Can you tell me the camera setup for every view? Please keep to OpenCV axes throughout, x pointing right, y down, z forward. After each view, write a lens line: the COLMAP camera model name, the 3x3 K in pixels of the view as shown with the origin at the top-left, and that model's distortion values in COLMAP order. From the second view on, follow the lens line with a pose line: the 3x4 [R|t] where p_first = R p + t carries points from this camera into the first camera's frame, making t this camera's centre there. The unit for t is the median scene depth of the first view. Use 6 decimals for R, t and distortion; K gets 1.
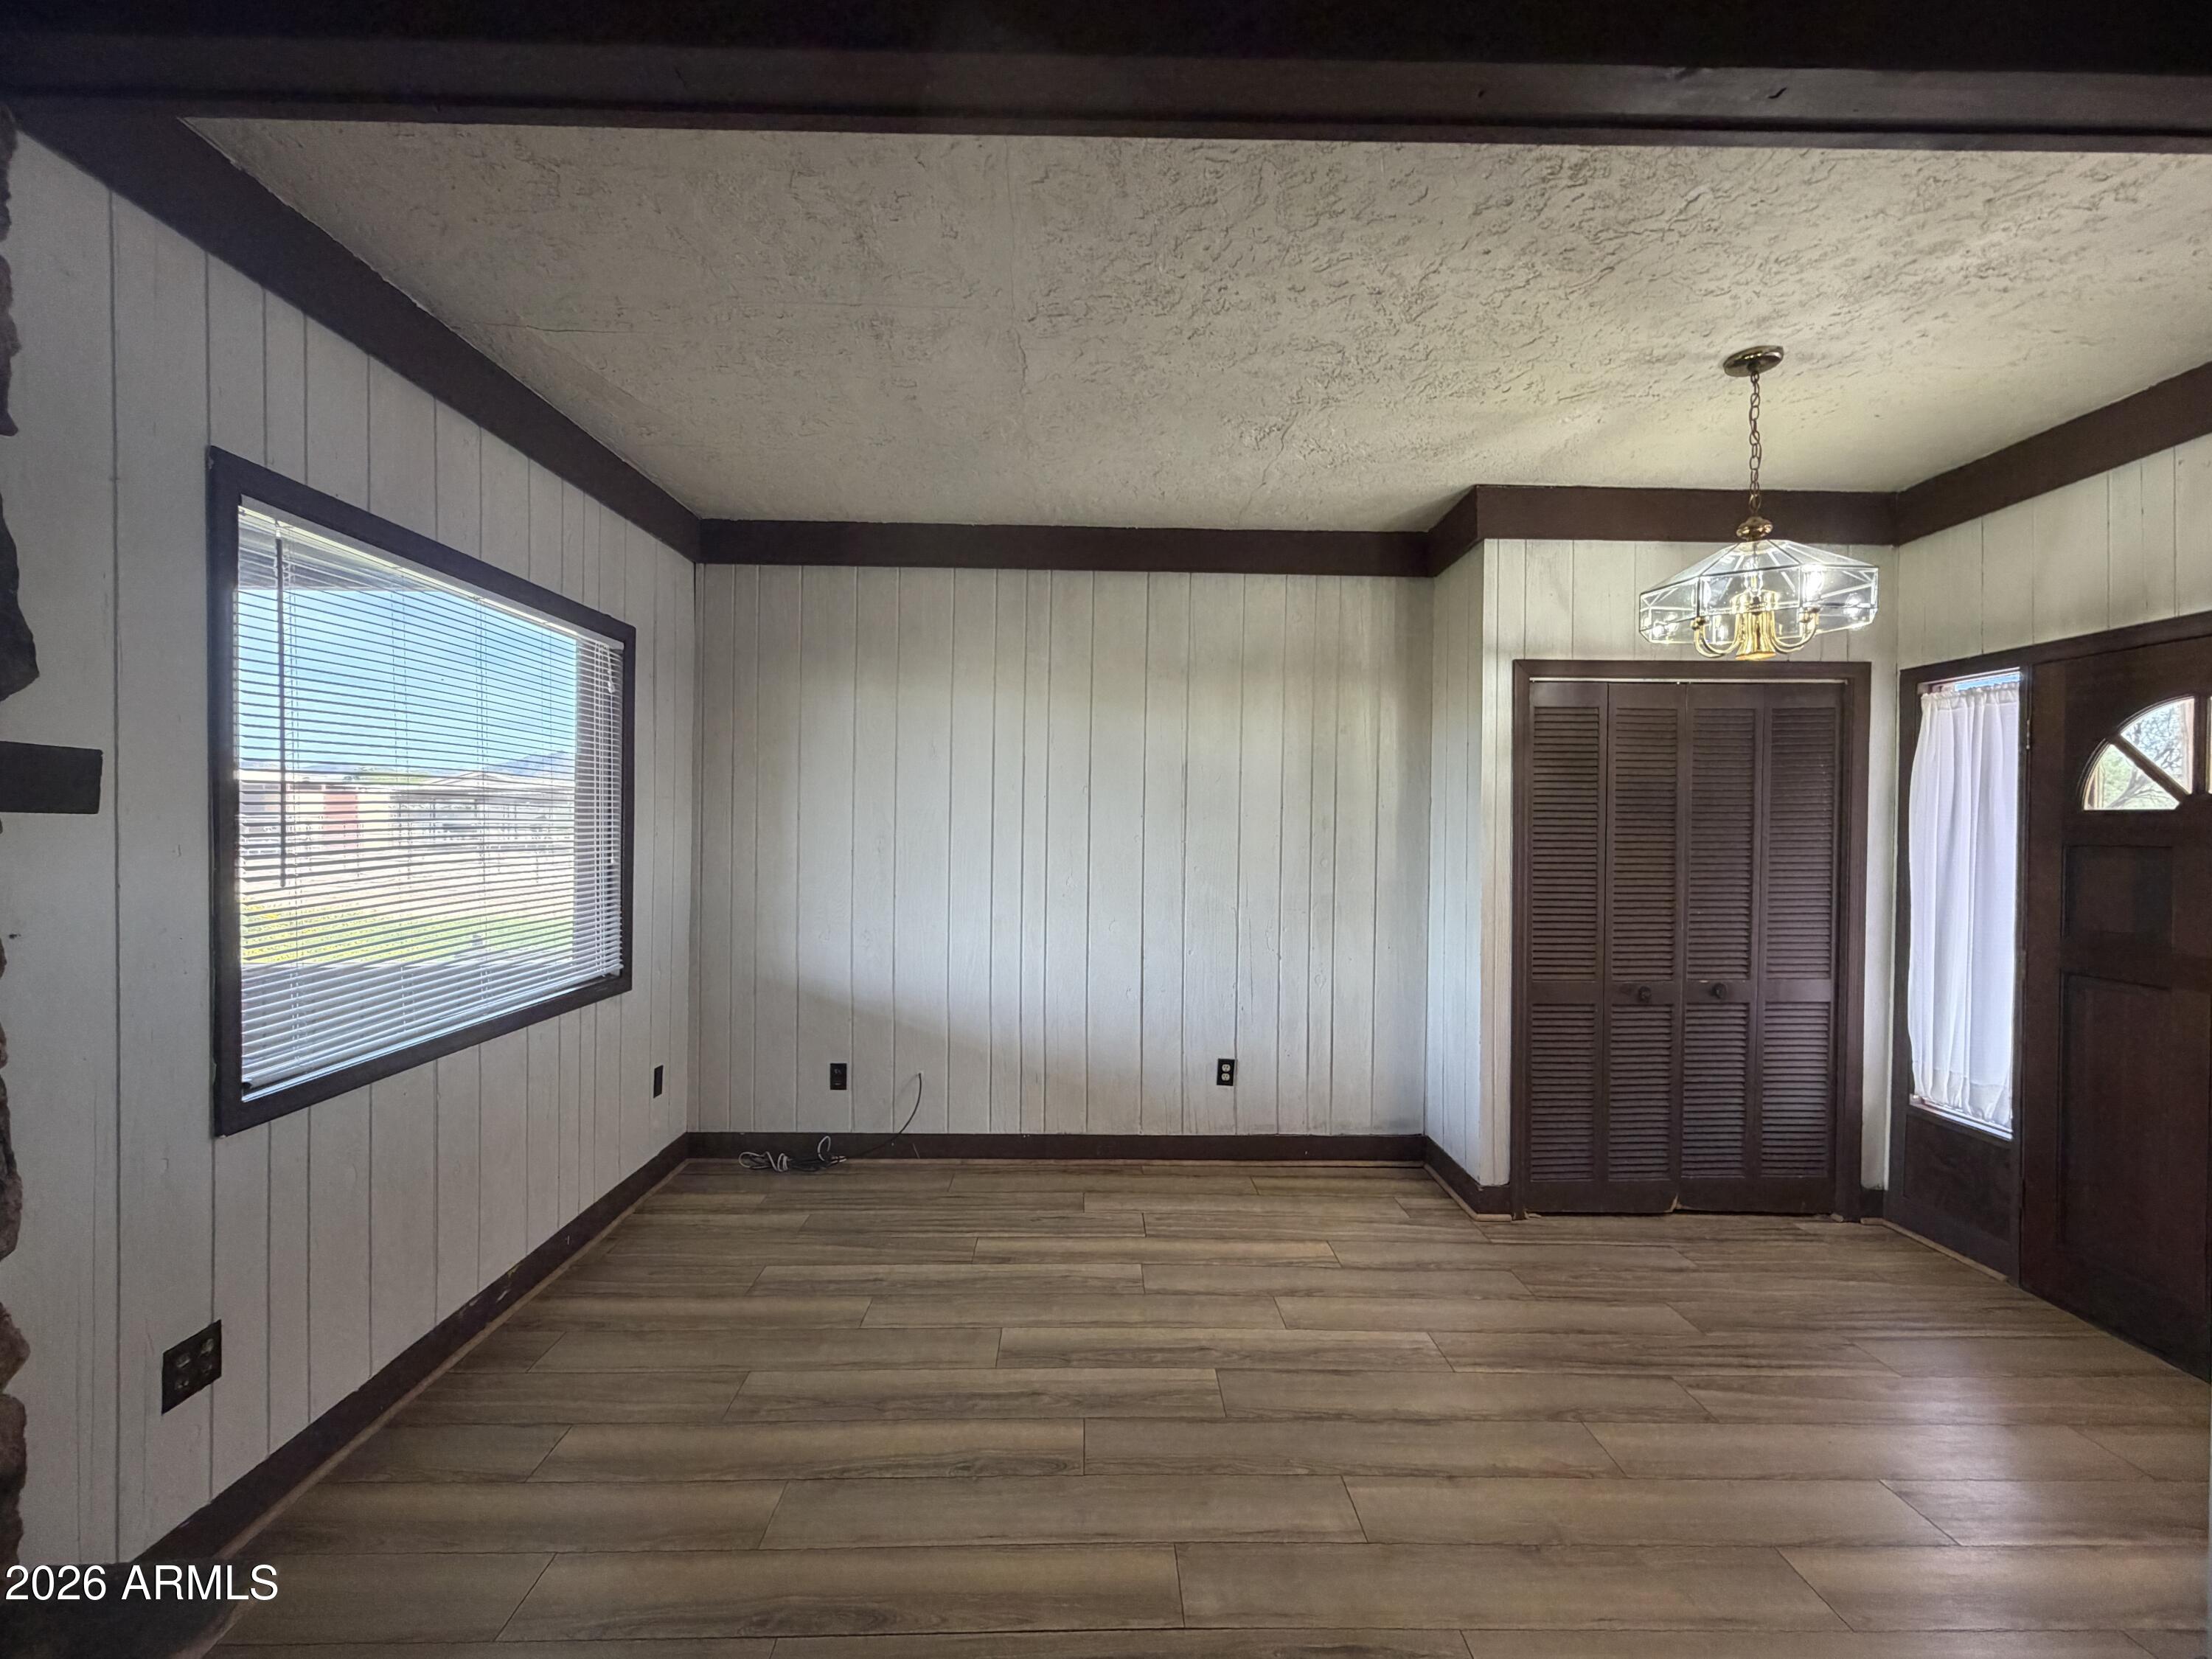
lens RADIAL K [[965.2, 0, 1104.3], [0, 965.2, 825.7], [0, 0, 1]] dist [-0.000556, -0.000151]
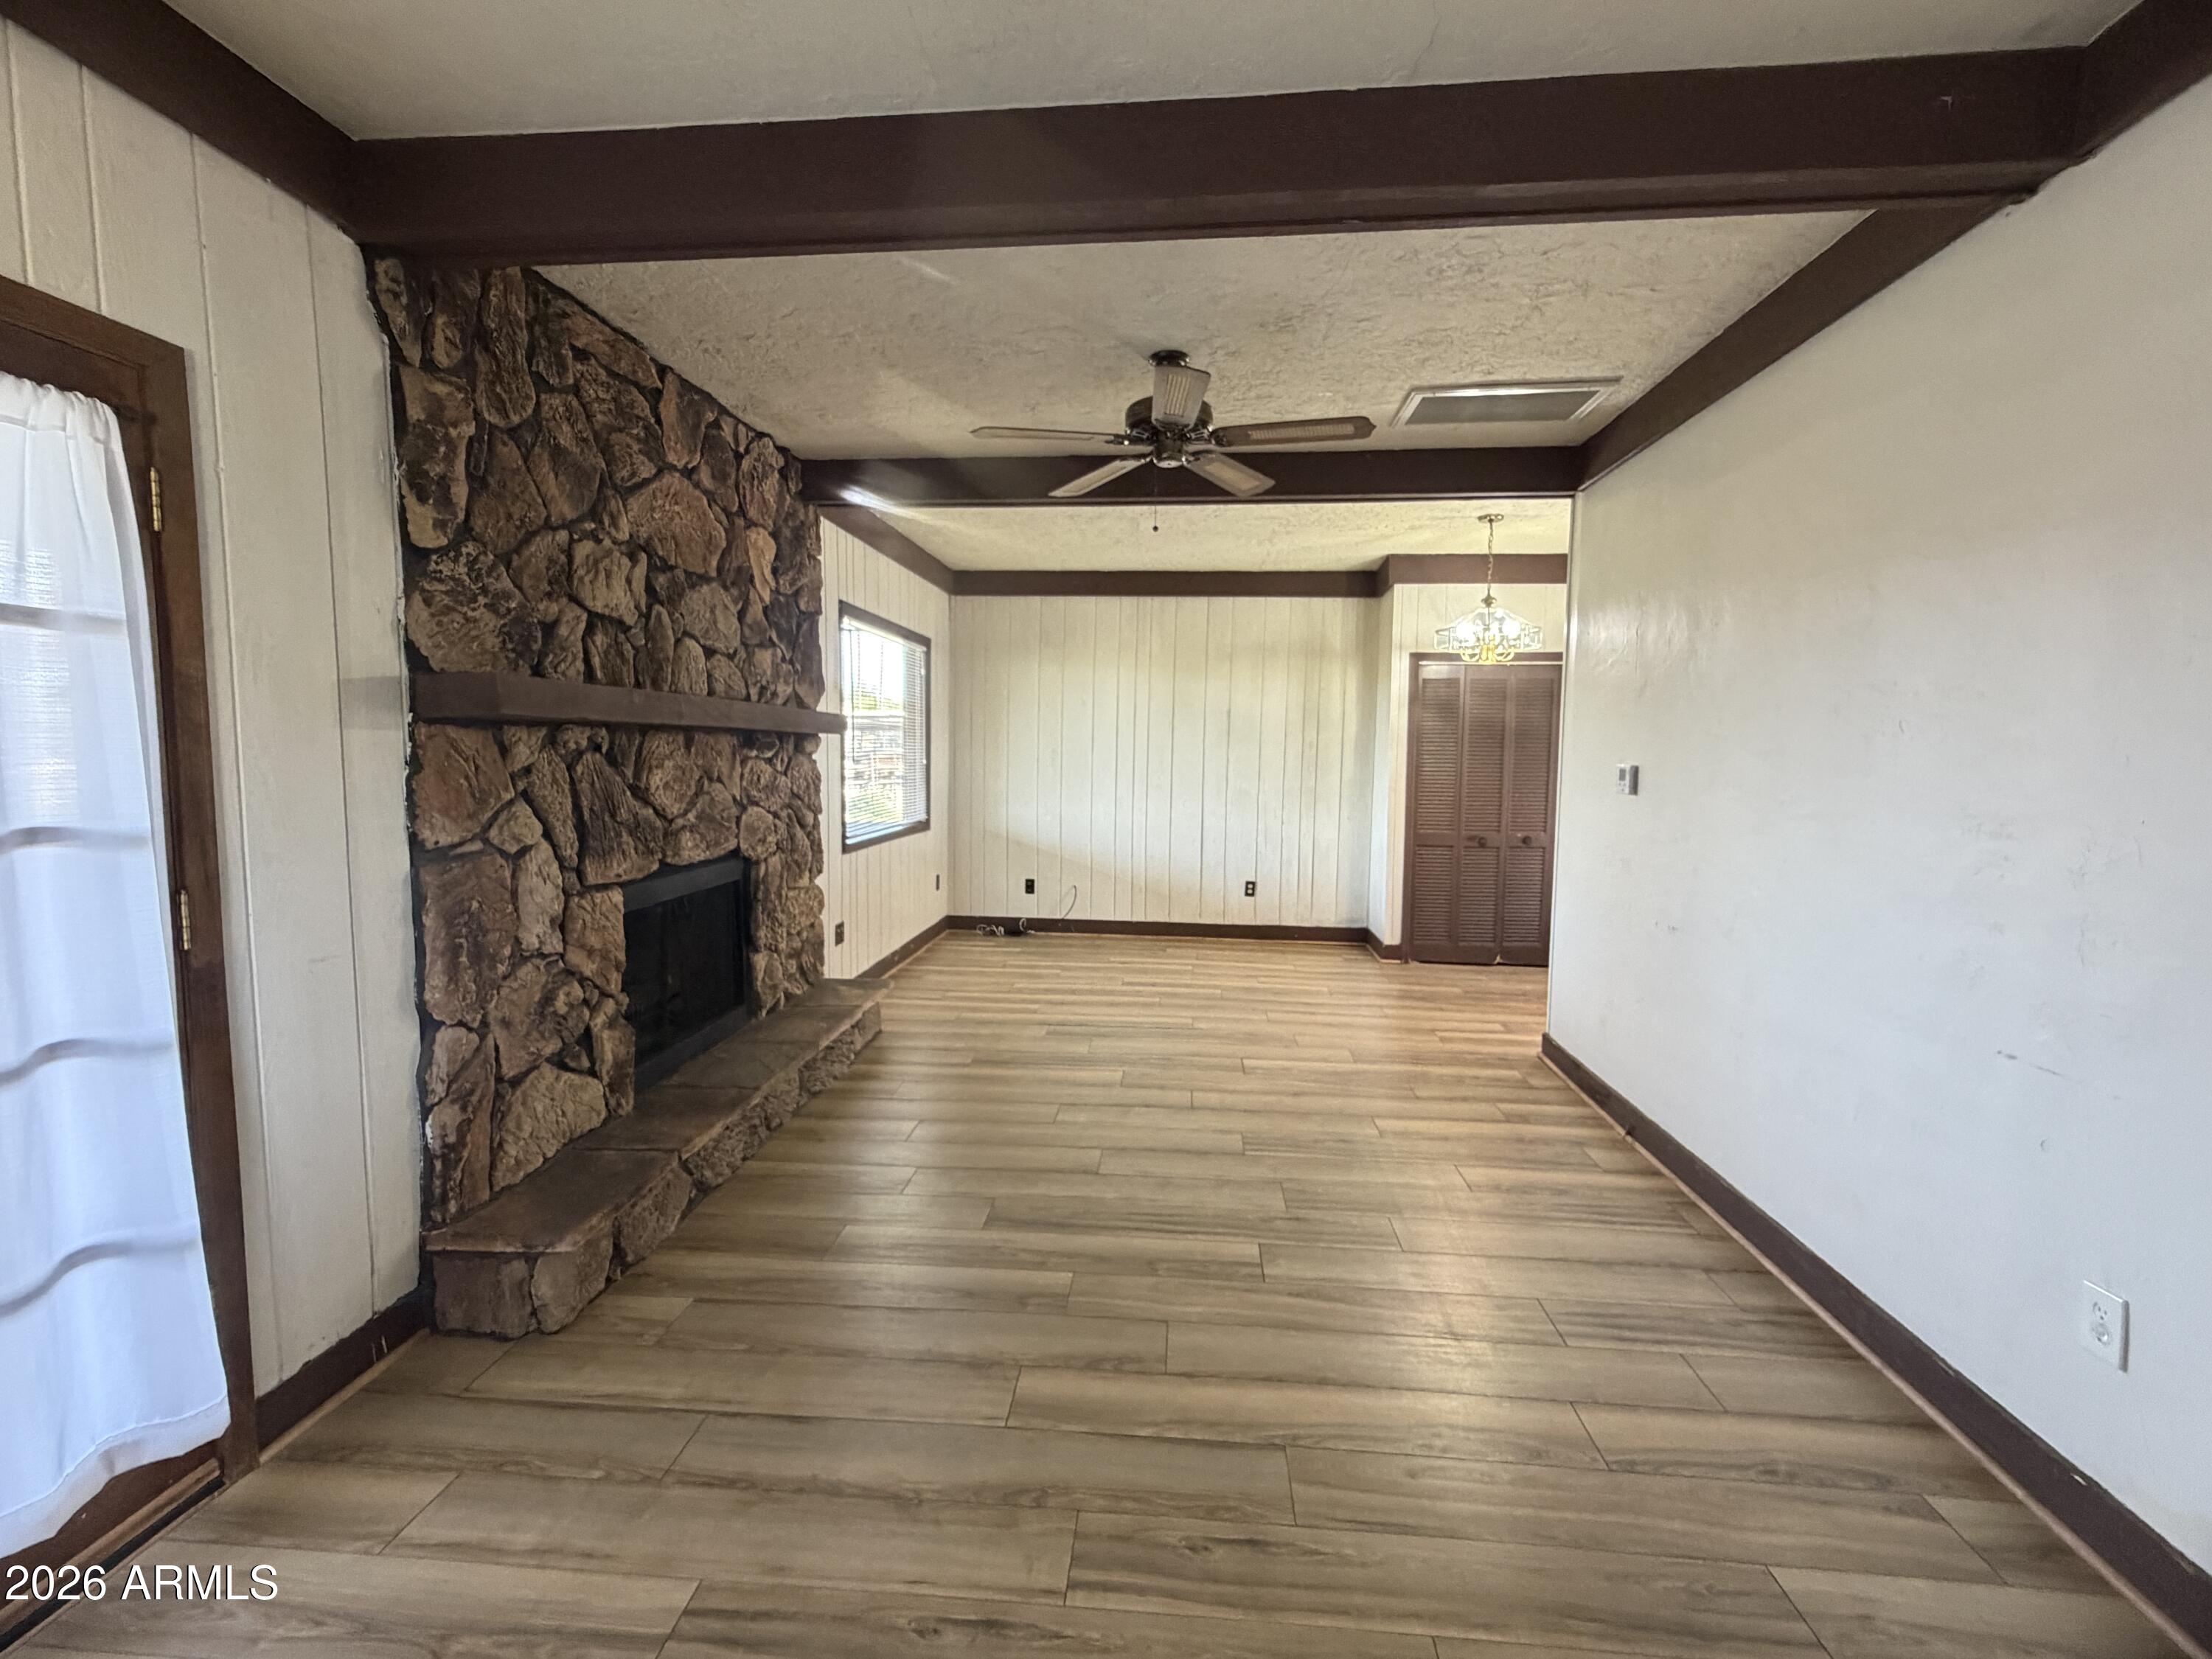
lens RADIAL K [[965.2, 0, 1114.7], [0, 965.2, 832.0], [0, 0, 1]] dist [-0.000556, -0.000151]
pose [[0.995446, 0.012680, -0.094481, 0.047355], [-0.005209, 0.996869, 0.078904, 0.018477], [0.095186, -0.078052, 0.992395, -0.744128]]
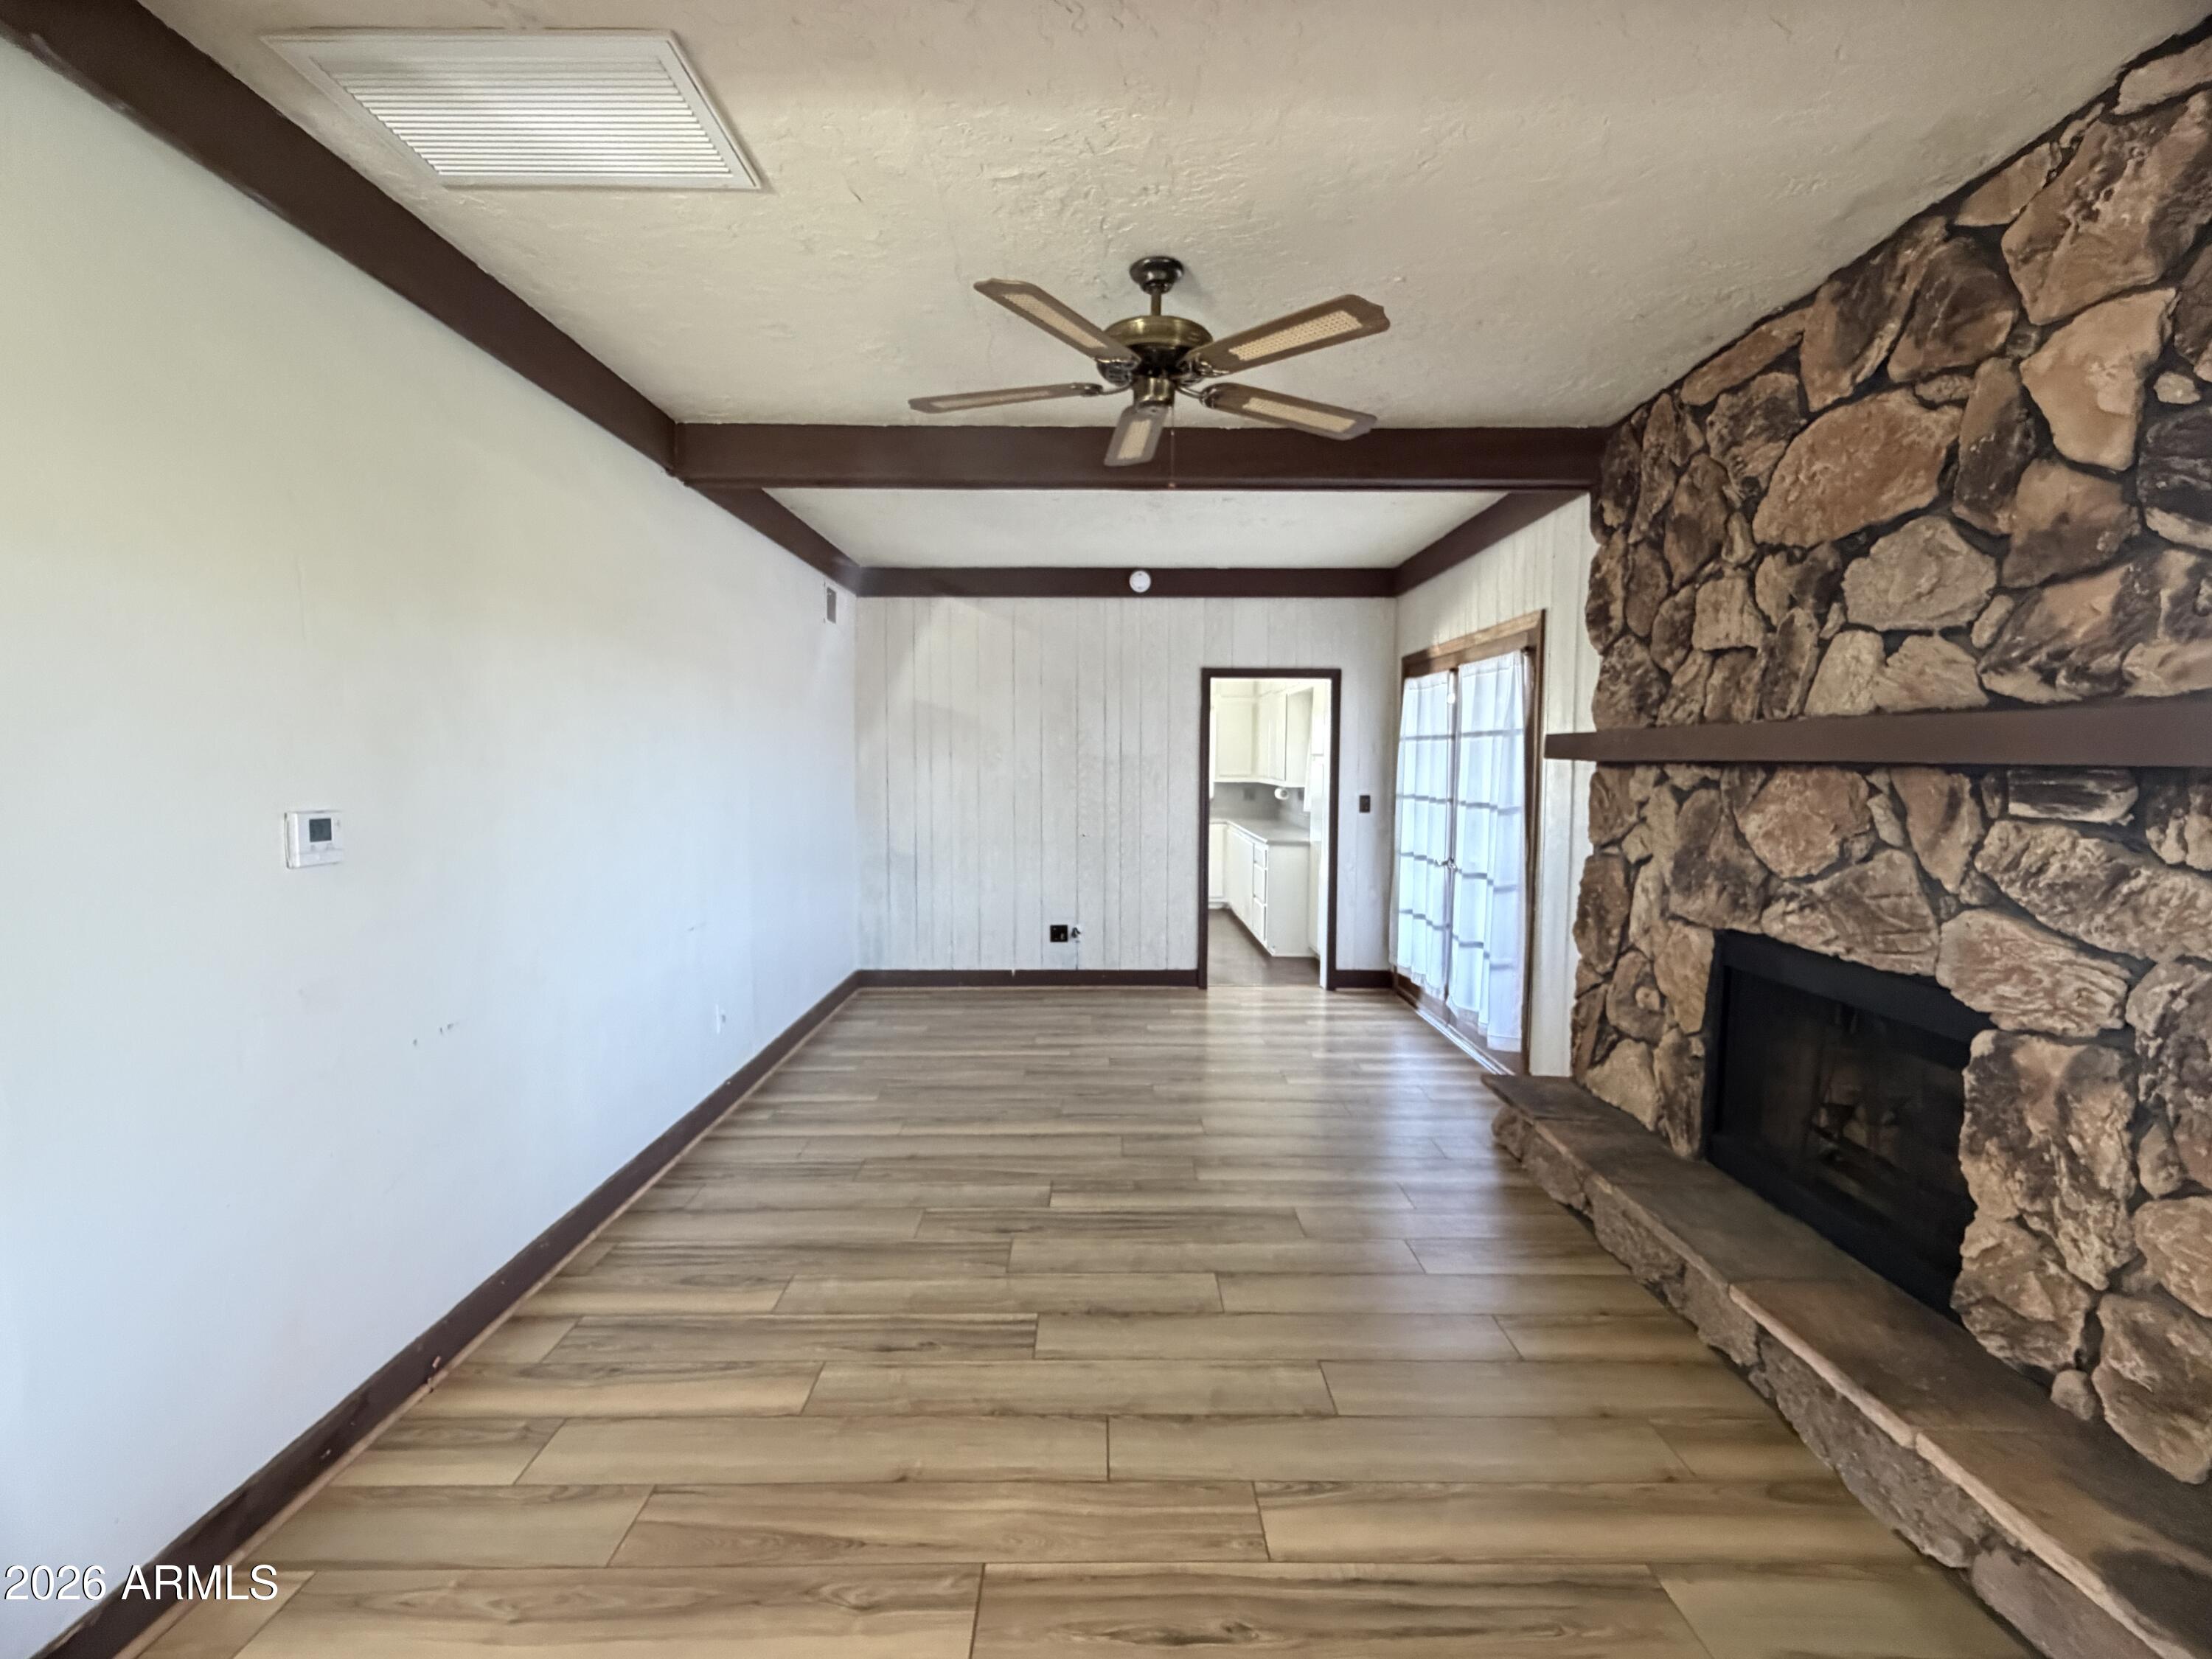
lens RADIAL K [[965.2, 0, 1110.3], [0, 965.2, 830.6], [0, 0, 1]] dist [-0.000556, -0.000151]
pose [[-0.999922, -0.006011, 0.010986, 0.031136], [-0.005104, 0.996721, 0.080756, -0.008082], [-0.011436, 0.080694, -0.996673, 0.706674]]
